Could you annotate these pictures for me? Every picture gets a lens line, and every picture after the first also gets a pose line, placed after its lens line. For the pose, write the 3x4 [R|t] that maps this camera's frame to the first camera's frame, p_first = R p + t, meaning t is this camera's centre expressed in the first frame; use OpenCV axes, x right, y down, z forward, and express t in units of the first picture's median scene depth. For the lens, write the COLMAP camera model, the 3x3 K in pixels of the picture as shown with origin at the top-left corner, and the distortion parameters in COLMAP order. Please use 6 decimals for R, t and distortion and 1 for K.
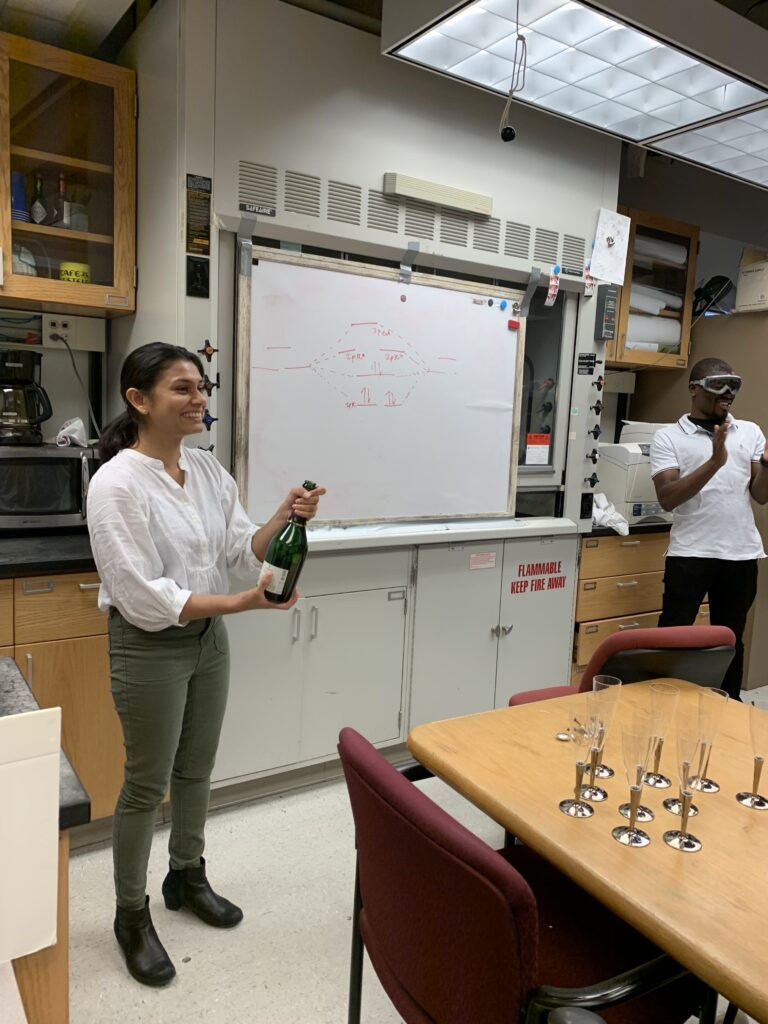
lens RADIAL K [[777.7, 0, 383.5], [0, 777.7, 506.2], [0, 0, 1]] dist [-0.004982, -0.005892]
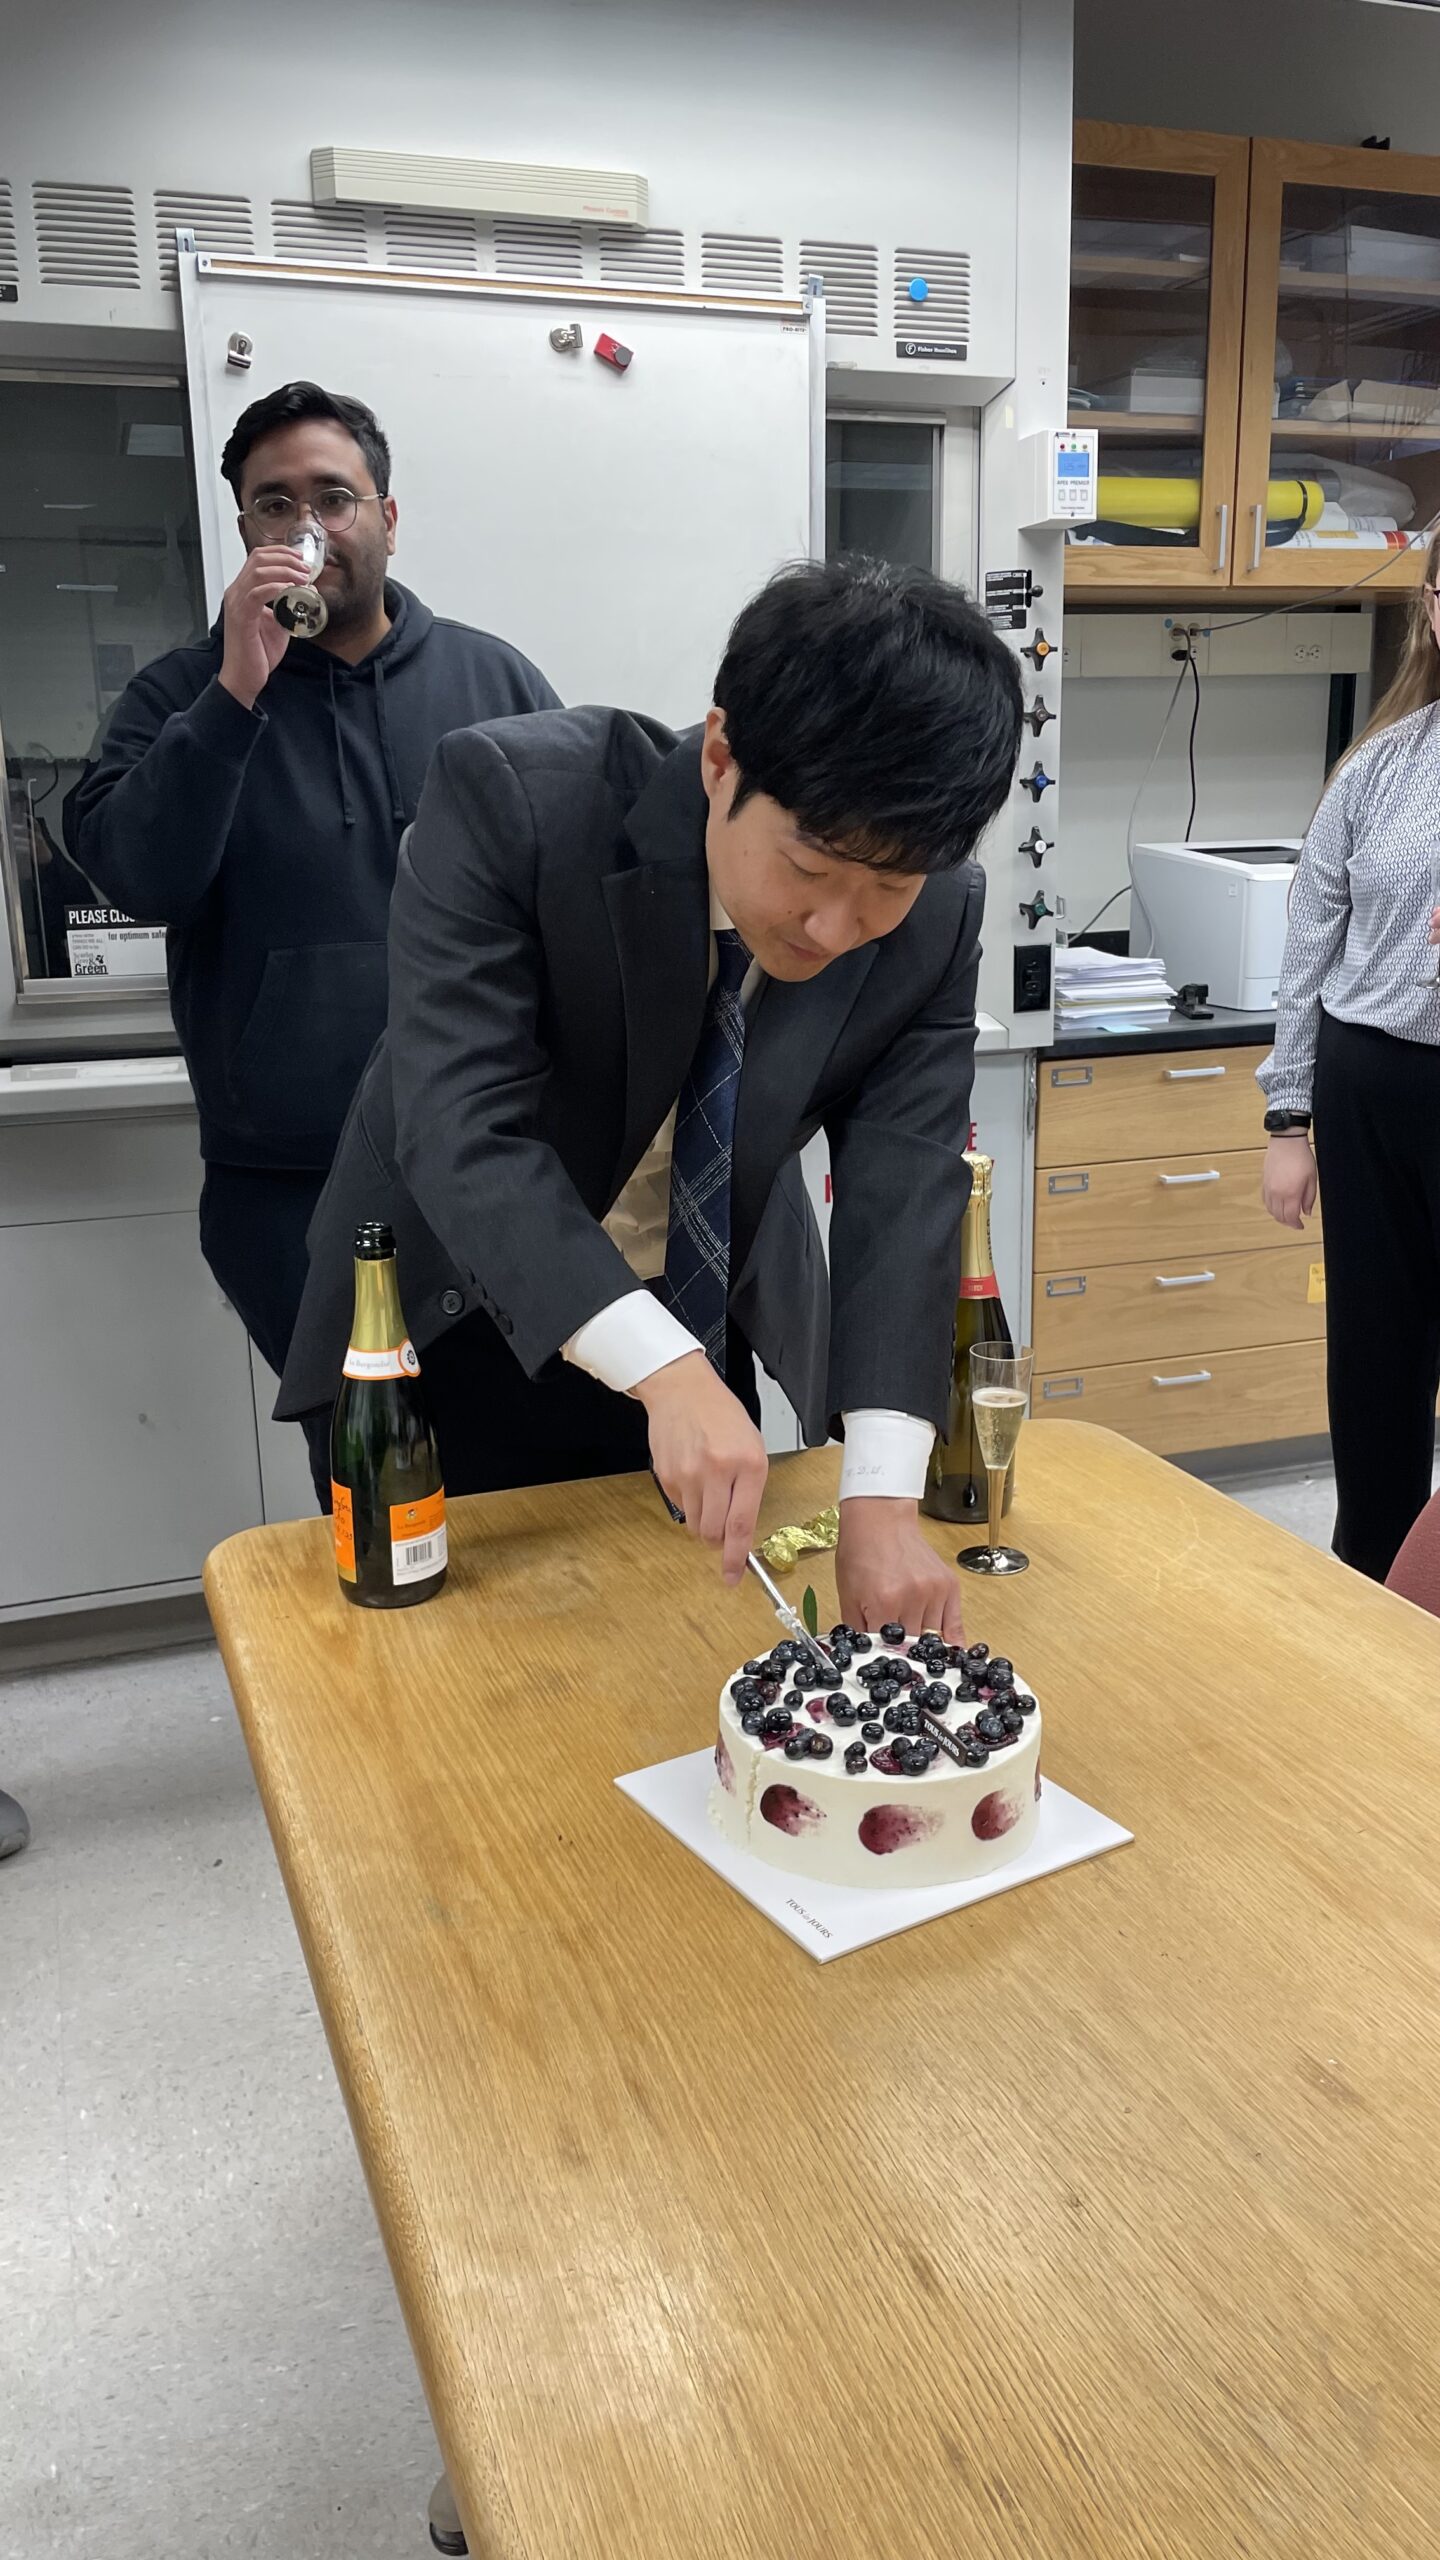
lens RADIAL K [[1918.9, 0, 741.2], [0, 1918.9, 1301.4], [0, 0, 1]] dist [0.059359, -0.079423]
pose [[0.968606, -0.002072, -0.248592, 0.388886], [0.034206, 0.991565, 0.125017, 0.037697], [0.246236, -0.129596, 0.960507, 0.009070]]
